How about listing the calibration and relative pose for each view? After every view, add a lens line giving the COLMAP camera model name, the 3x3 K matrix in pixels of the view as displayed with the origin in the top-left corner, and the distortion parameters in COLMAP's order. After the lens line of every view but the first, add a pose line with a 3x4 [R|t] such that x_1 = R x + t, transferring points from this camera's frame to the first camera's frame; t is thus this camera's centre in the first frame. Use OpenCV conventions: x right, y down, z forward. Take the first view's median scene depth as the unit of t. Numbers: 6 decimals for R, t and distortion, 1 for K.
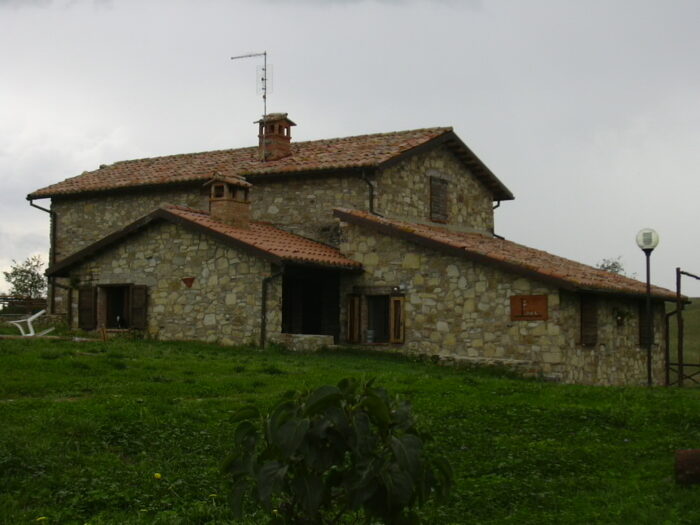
lens RADIAL K [[1203.6, 0, 350.0], [0, 1203.6, 262.5], [0, 0, 1]] dist [-0.026783, -0.033102]
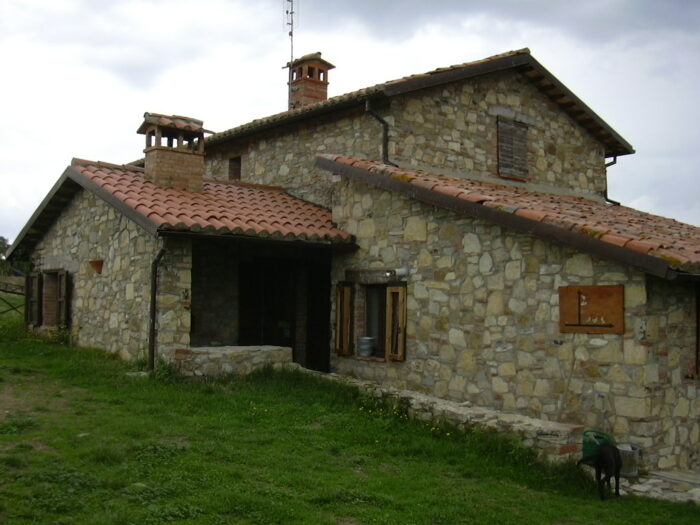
lens RADIAL K [[773.4, 0, 350.0], [0, 773.4, 262.5], [0, 0, 1]] dist [-0.174363, 0.006788]
pose [[0.948031, -0.010166, -0.318017, 0.146292], [0.014696, 0.999822, 0.011849, 0.010792], [0.317840, -0.015907, 0.948011, 0.615152]]
